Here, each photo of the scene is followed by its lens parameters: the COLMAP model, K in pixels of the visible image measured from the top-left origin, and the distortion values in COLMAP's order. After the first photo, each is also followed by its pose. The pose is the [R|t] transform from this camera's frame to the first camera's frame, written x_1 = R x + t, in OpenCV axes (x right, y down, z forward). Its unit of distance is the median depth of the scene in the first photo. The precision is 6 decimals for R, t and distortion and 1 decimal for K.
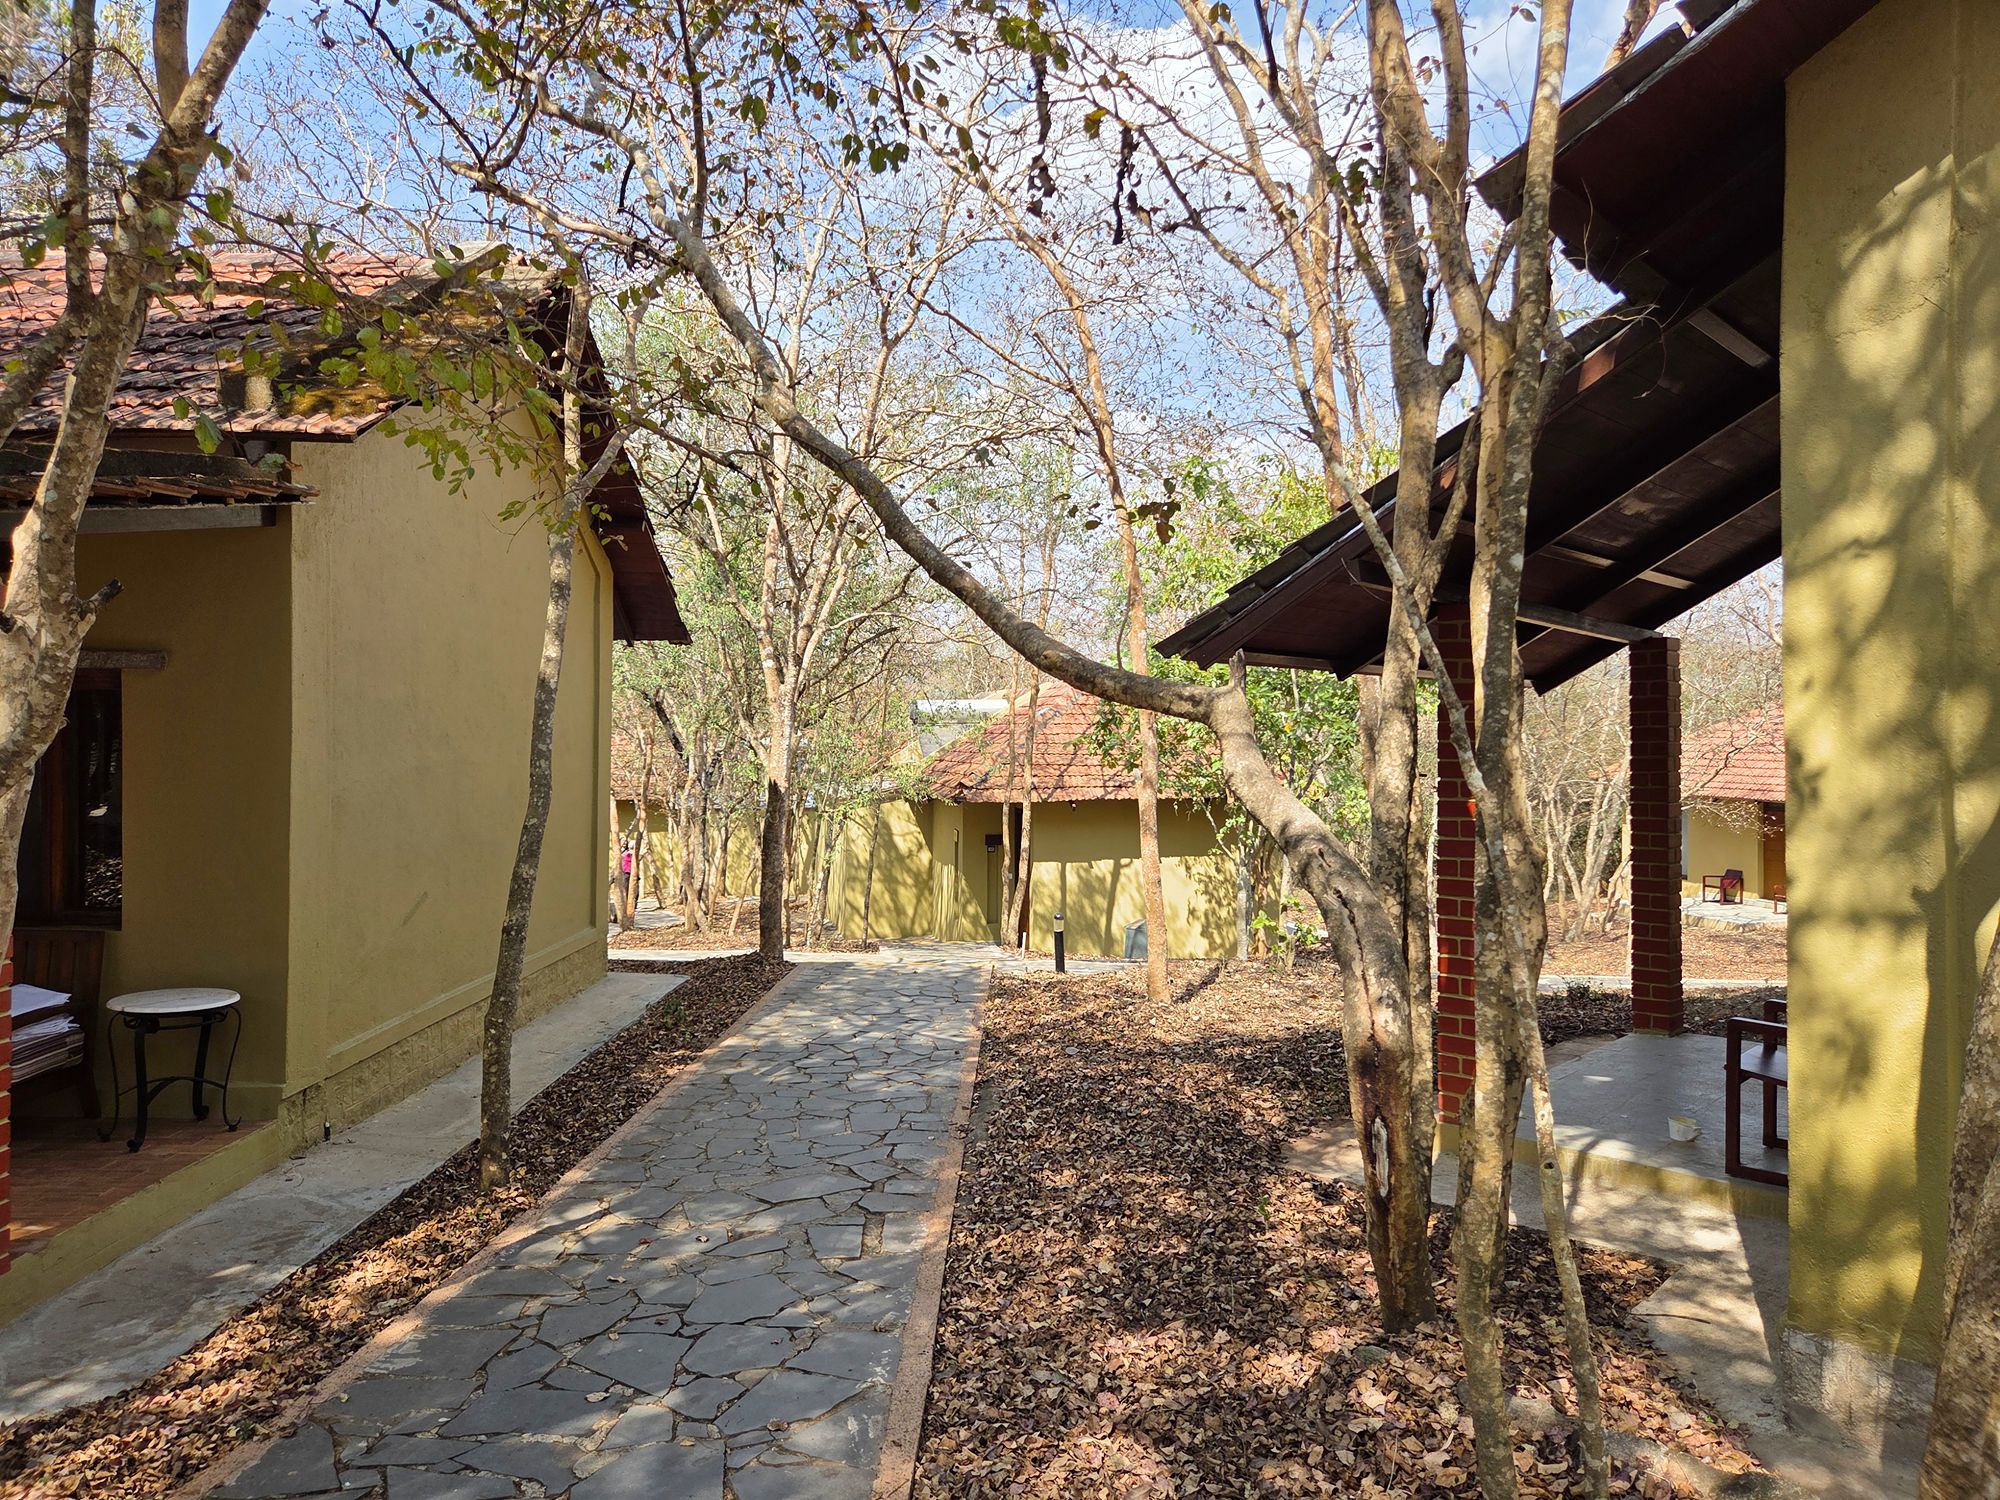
lens RADIAL K [[1329.0, 0, 1014.6], [0, 1329.0, 742.1], [0, 0, 1]] dist [0.066535, -0.054282]
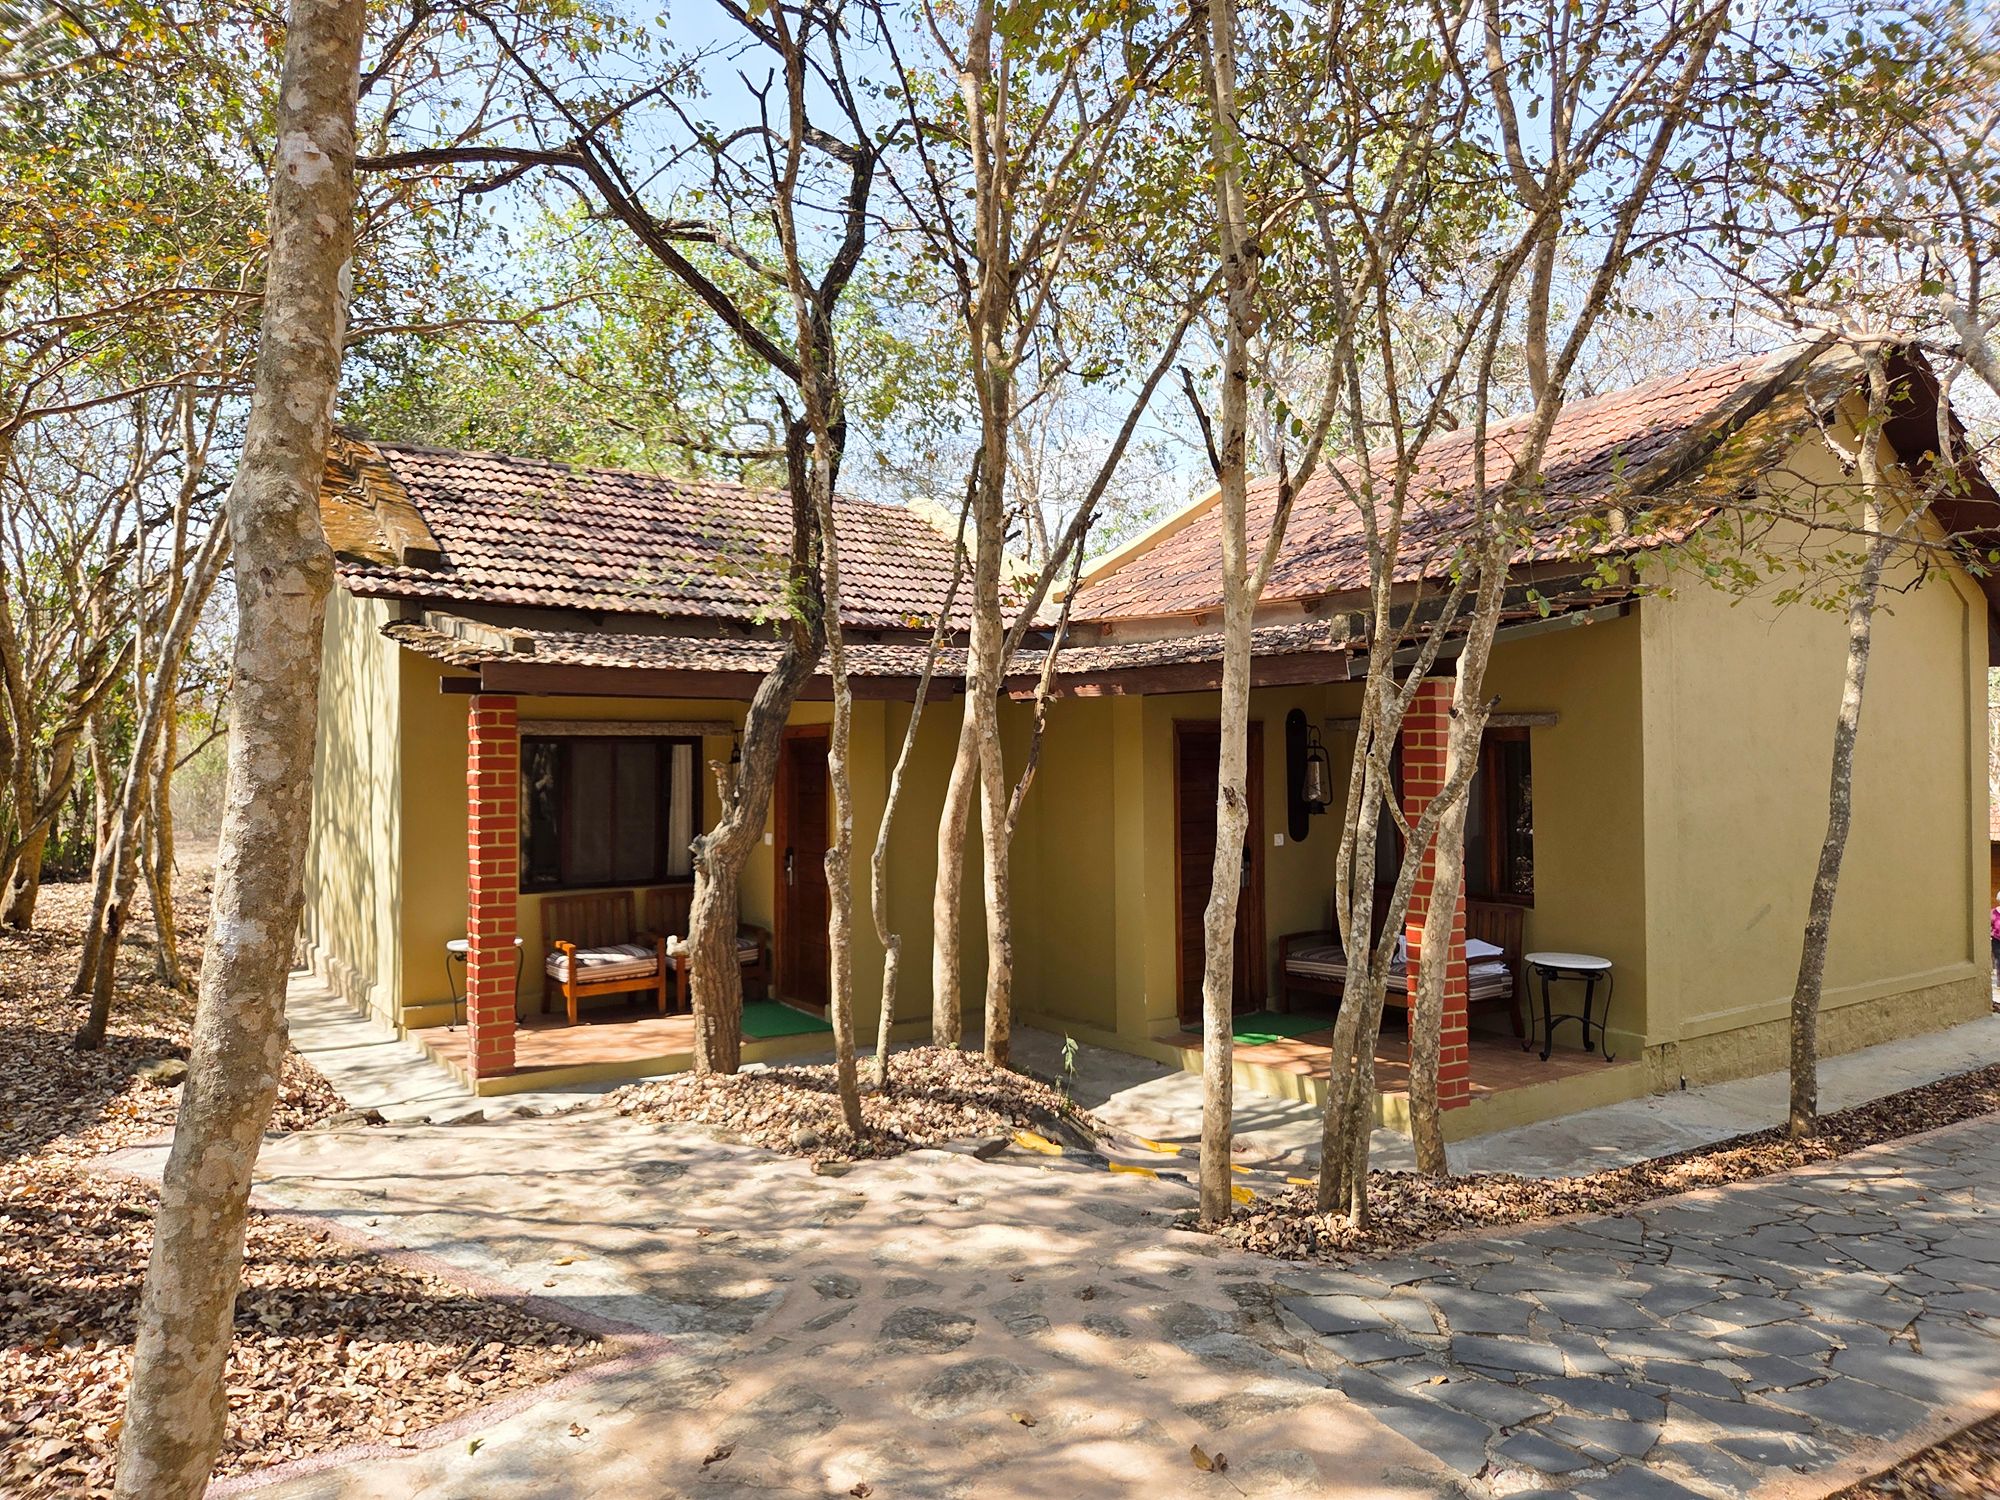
lens RADIAL K [[1329.0, 0, 1014.6], [0, 1329.0, 742.1], [0, 0, 1]] dist [0.066535, -0.054282]
pose [[0.564430, -0.028104, -0.825003, 0.222563], [0.009341, 0.999574, -0.027660, -0.003695], [0.825428, 0.007906, 0.564452, -0.276556]]
